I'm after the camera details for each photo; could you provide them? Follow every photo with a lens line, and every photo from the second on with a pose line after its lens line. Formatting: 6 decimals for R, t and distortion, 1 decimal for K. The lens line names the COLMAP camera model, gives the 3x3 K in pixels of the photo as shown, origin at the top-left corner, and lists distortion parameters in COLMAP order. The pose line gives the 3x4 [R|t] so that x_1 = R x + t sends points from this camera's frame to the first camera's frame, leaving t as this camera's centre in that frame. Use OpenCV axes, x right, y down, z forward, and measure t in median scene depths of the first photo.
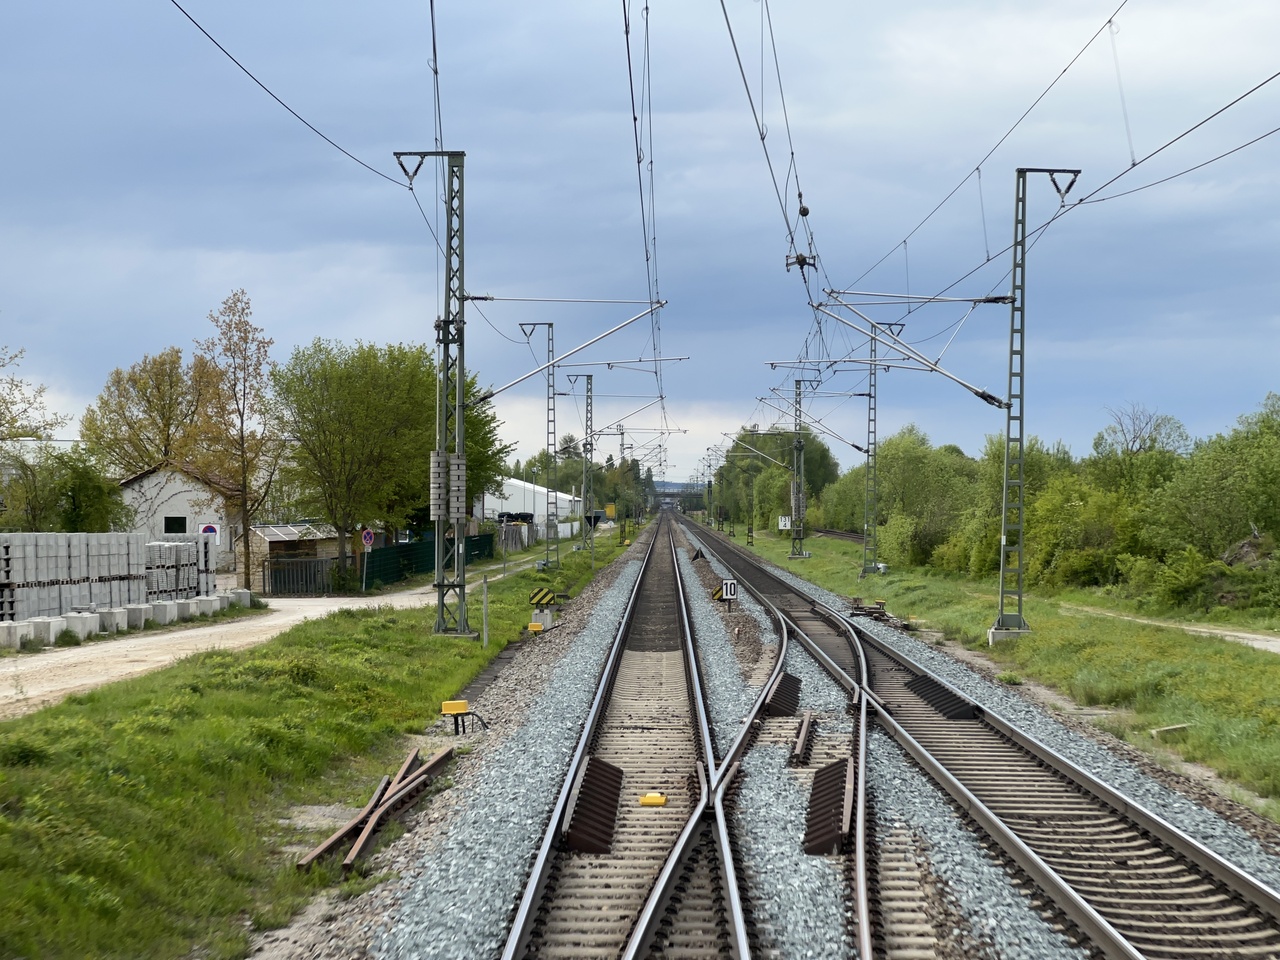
lens RADIAL K [[2876.1, 0, 640.0], [0, 2876.1, 480.0], [0, 0, 1]] dist [0.636222, -2.683100]
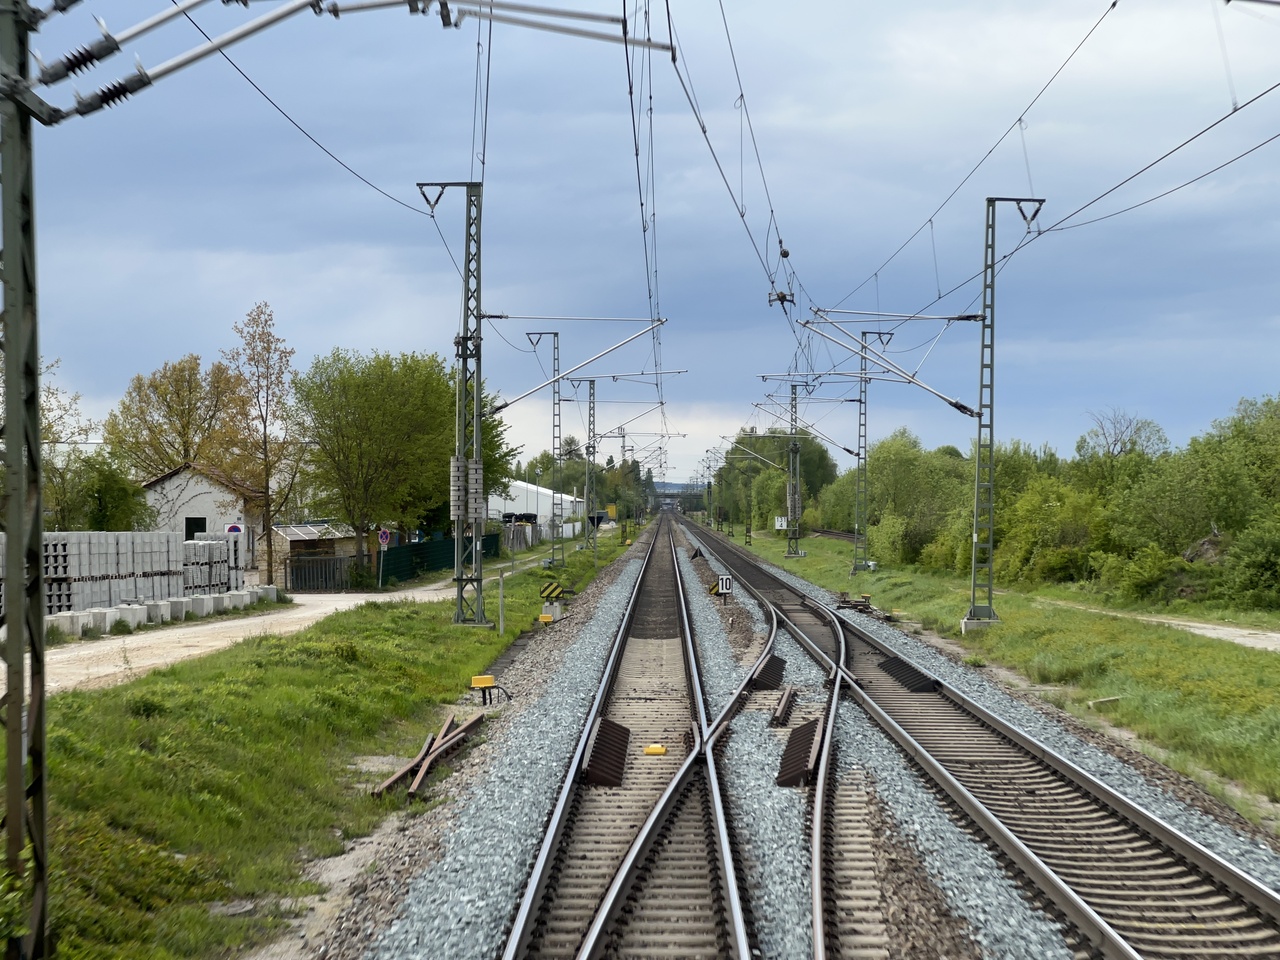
lens RADIAL K [[2876.1, 0, 640.0], [0, 2876.1, 480.0], [0, 0, 1]] dist [0.636222, -2.683100]
pose [[1.000000, -0.000566, -0.000086, -0.000570], [0.000566, 1.000000, -0.000264, -0.000615], [0.000086, 0.000264, 1.000000, -0.069368]]
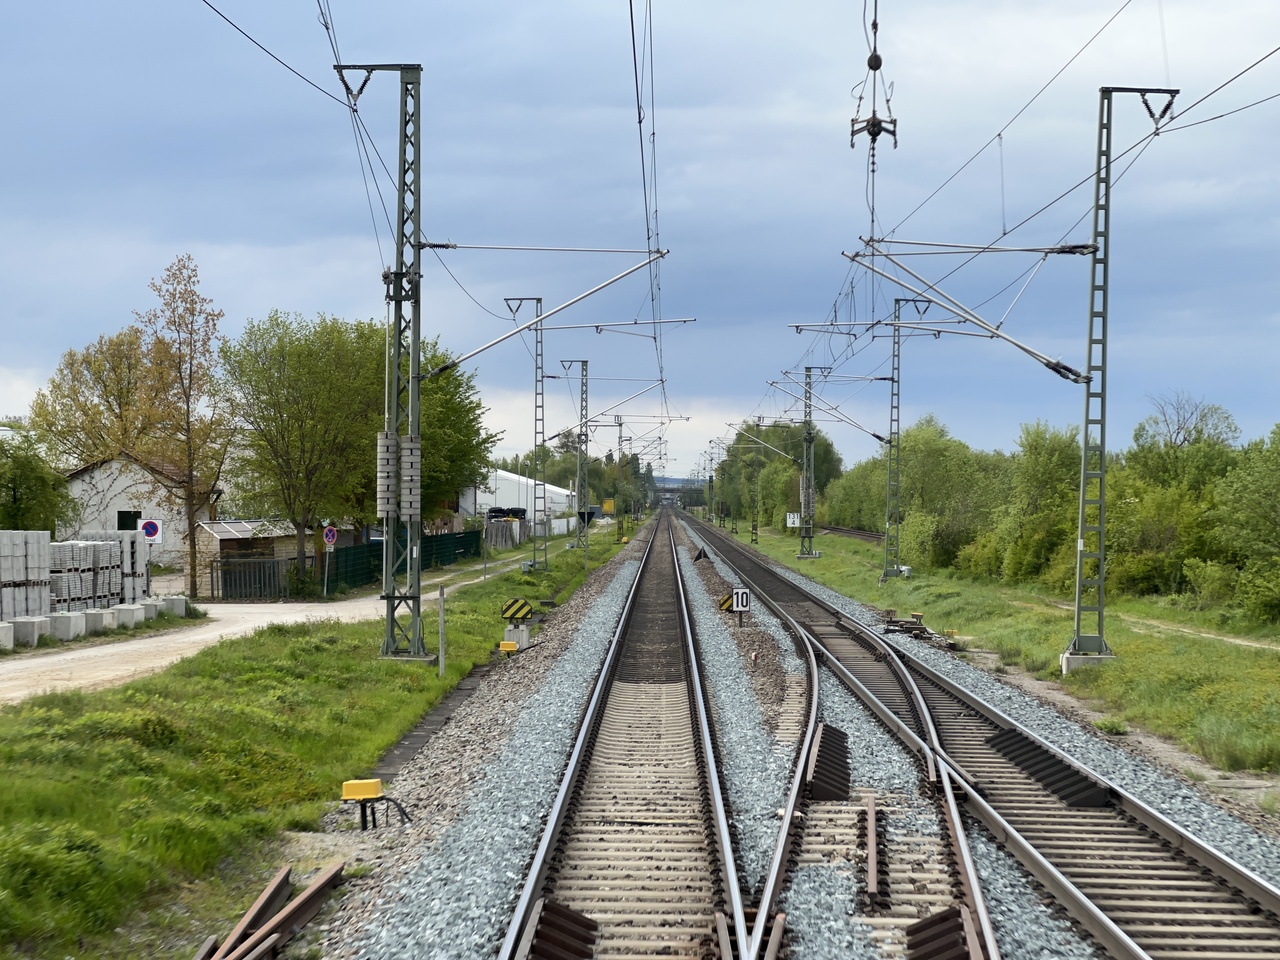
lens RADIAL K [[2876.1, 0, 640.0], [0, 2876.1, 480.0], [0, 0, 1]] dist [0.636222, -2.683100]
pose [[0.999991, 0.004225, 0.000012, 0.001111], [-0.004225, 0.999990, 0.001579, 0.001348], [-0.000006, -0.001579, 0.999999, 0.138907]]
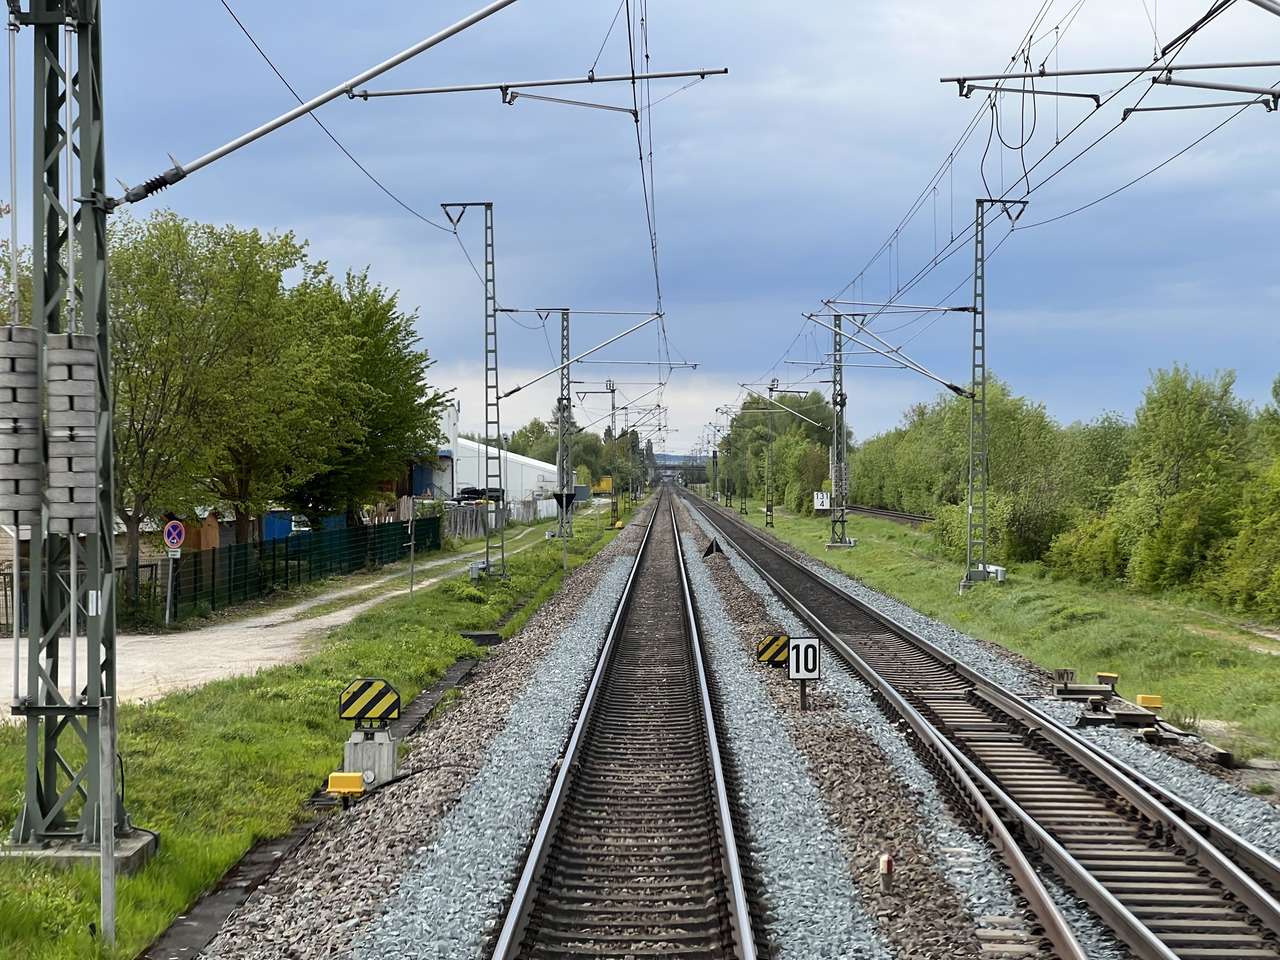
lens RADIAL K [[2876.1, 0, 640.0], [0, 2876.1, 480.0], [0, 0, 1]] dist [0.636222, -2.683100]
pose [[0.999993, -0.003826, -0.000328, 0.004338], [0.003829, 0.999948, 0.009429, 0.003923], [0.000292, -0.009430, 0.999955, 0.484150]]
